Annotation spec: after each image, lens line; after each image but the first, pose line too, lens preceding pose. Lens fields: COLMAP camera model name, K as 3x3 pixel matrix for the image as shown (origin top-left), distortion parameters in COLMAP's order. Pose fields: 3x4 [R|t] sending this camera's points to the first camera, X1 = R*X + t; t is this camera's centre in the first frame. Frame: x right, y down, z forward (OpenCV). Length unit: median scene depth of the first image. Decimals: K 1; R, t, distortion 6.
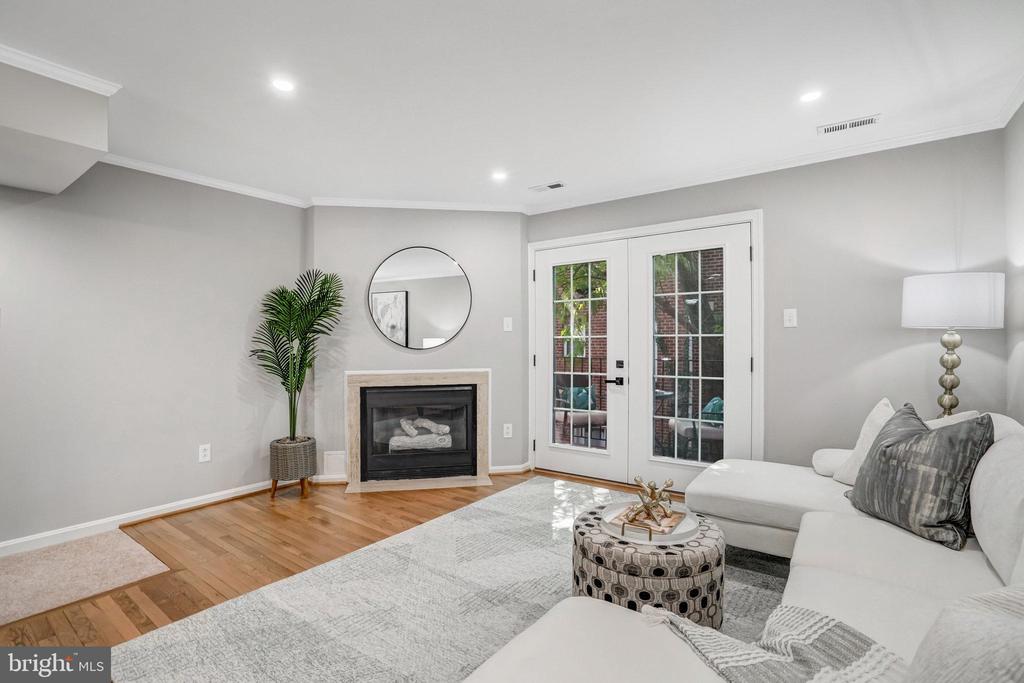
lens RADIAL K [[472.5, 0, 512.0], [0, 472.5, 341.5], [0, 0, 1]] dist [-0.054324, -0.000012]
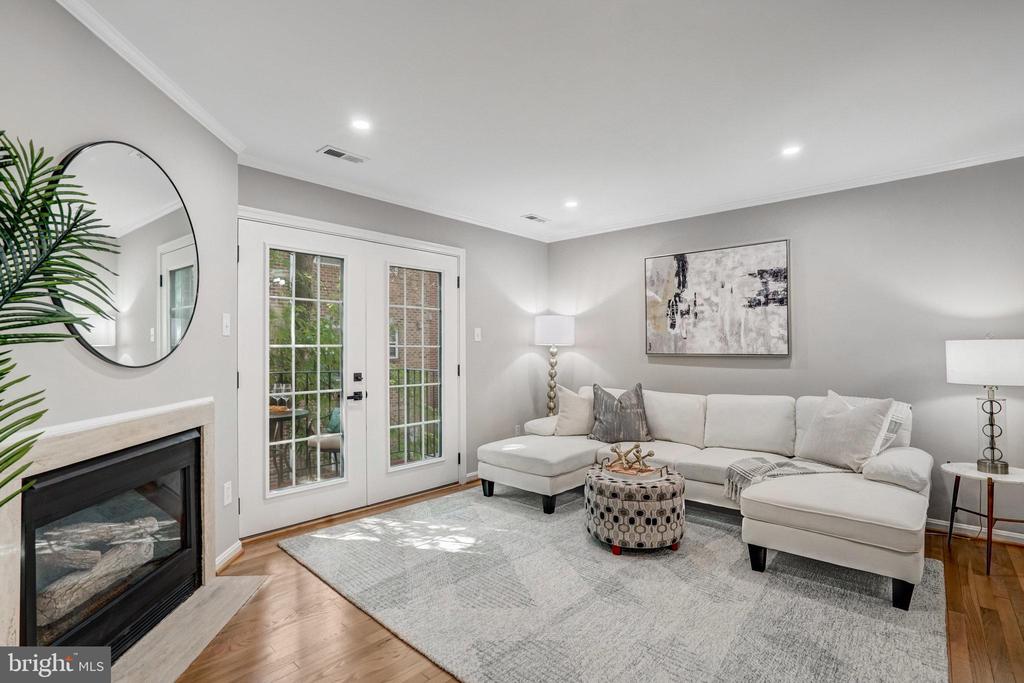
lens RADIAL K [[486.8, 0, 499.7], [0, 486.8, 349.8], [0, 0, 1]] dist [-0.002431, -0.000437]
pose [[0.123860, 0.003056, 0.992295, -0.668831], [-0.002101, 0.999994, -0.002817, -0.002019], [-0.992297, -0.001736, 0.123866, 0.619590]]
